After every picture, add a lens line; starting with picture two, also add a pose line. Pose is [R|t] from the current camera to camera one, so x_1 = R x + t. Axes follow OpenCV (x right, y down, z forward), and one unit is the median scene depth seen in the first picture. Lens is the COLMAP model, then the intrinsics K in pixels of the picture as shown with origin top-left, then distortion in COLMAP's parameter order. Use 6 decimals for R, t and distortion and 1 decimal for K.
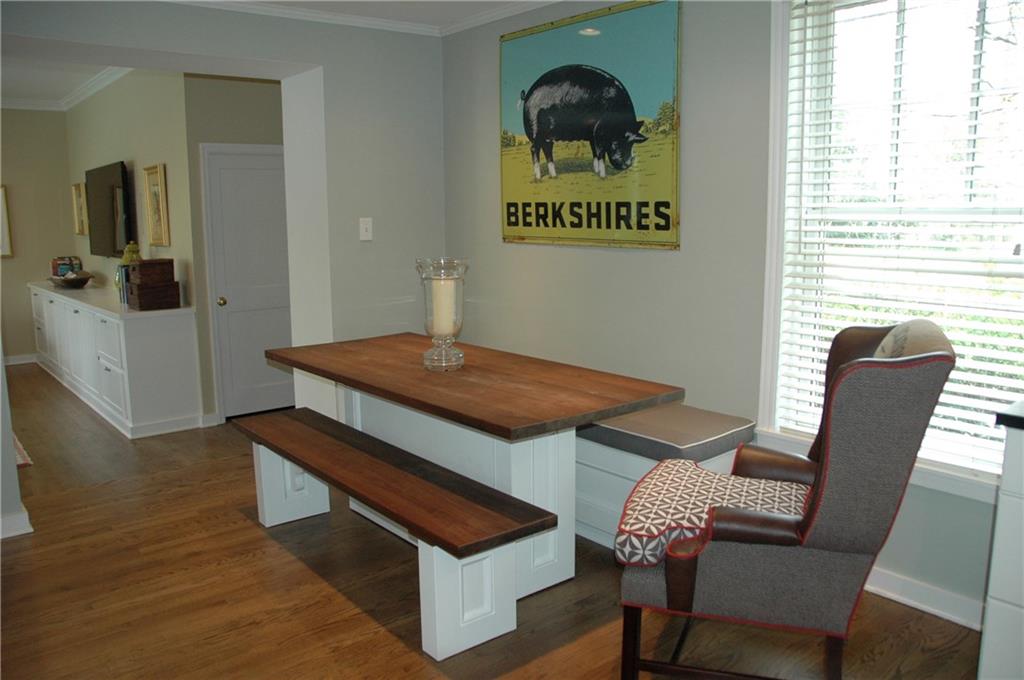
lens RADIAL K [[802.8, 0, 513.2], [0, 802.8, 341.1], [0, 0, 1]] dist [-0.094927, 0.039927]
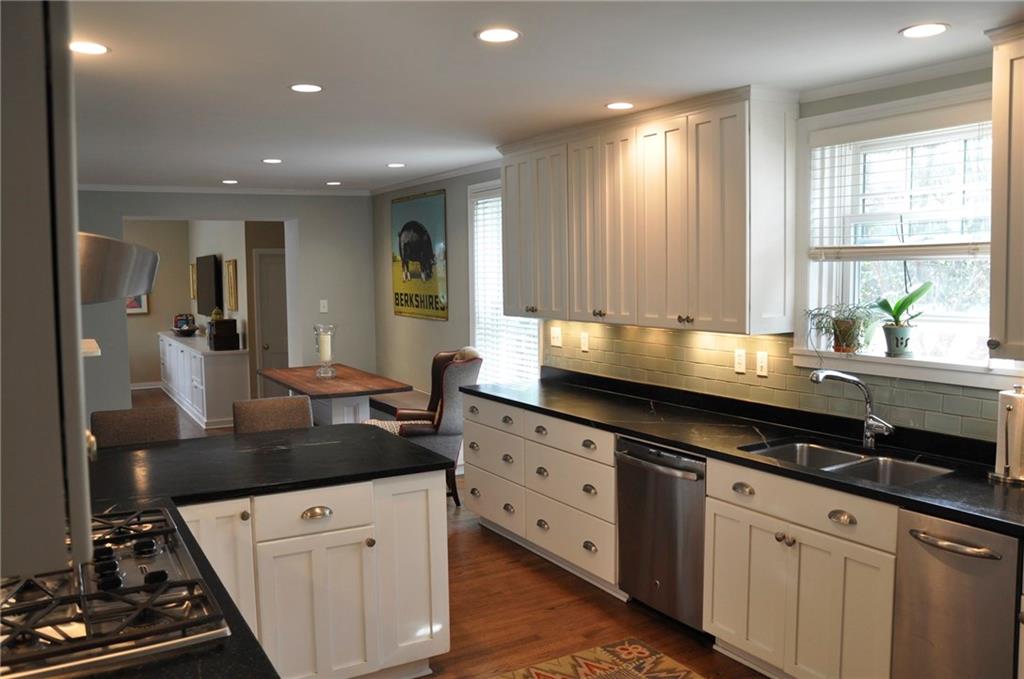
lens RADIAL K [[827.3, 0, 511.4], [0, 827.3, 345.4], [0, 0, 1]] dist [-0.045520, -0.002225]
pose [[0.984879, 0.013916, -0.172686, 0.595662], [-0.024591, 0.997905, -0.059834, 0.051766], [0.171491, 0.063176, 0.983158, -0.798942]]
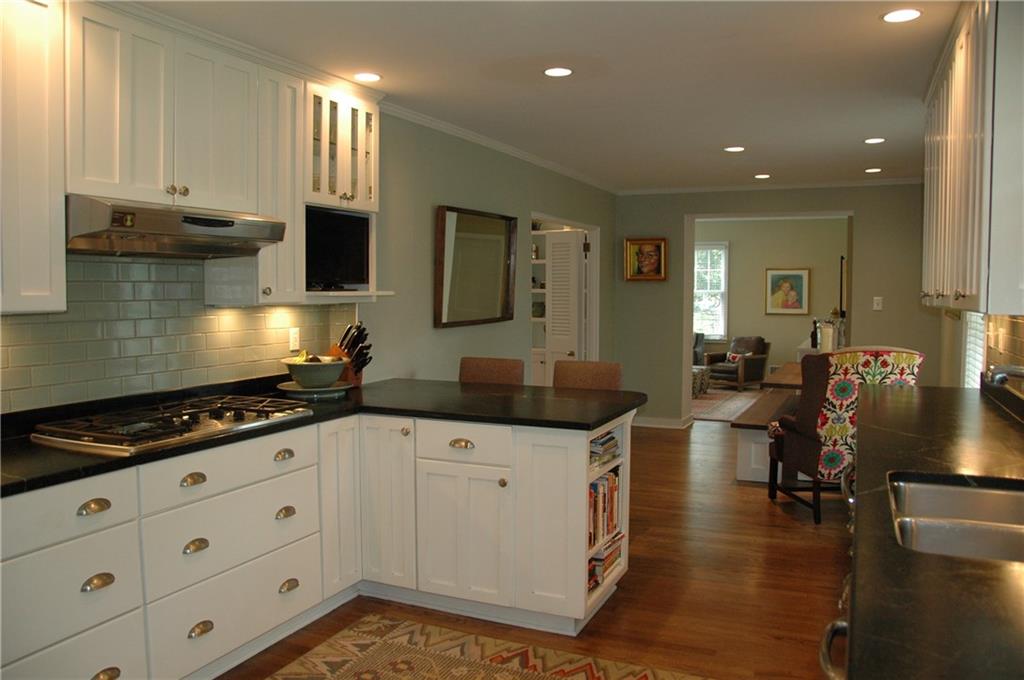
lens RADIAL K [[802.8, 0, 509.7], [0, 802.8, 337.9], [0, 0, 1]] dist [-0.094927, 0.039927]
pose [[0.426946, 0.058974, -0.902352, 1.069157], [-0.141616, 0.989919, -0.002308, 0.048984], [0.893119, 0.128773, 0.430993, -0.401552]]
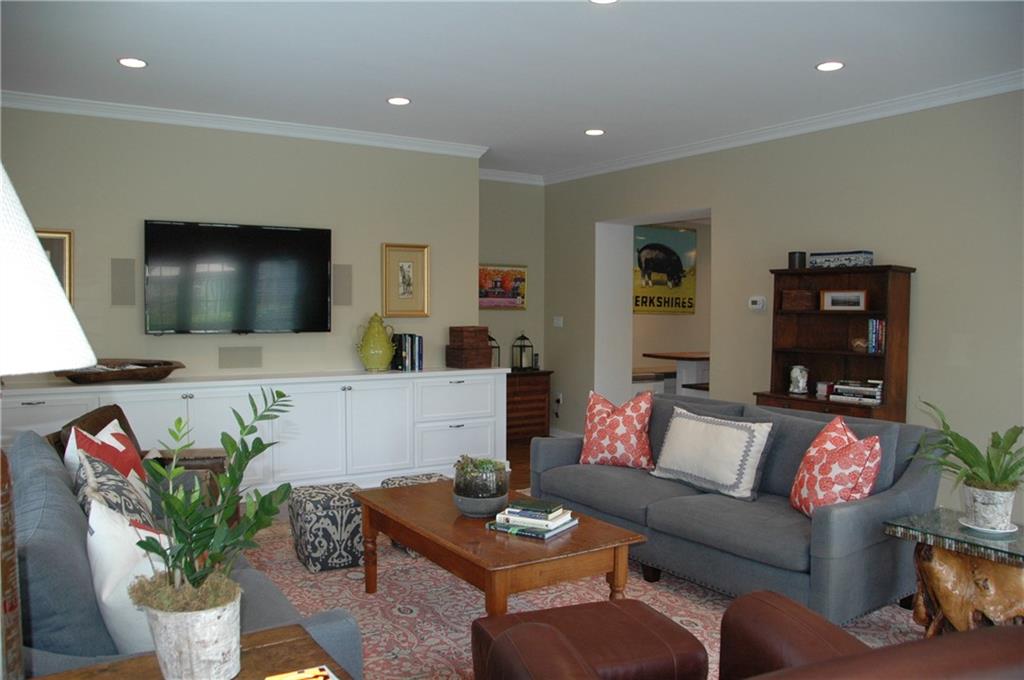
lens RADIAL K [[802.8, 0, 511.5], [0, 802.8, 340.8], [0, 0, 1]] dist [-0.094927, 0.039927]
pose [[0.137790, -0.046128, 0.989387, -2.396834], [0.128285, 0.991332, 0.028353, -0.158946], [-0.982119, 0.123017, 0.142513, 1.060217]]
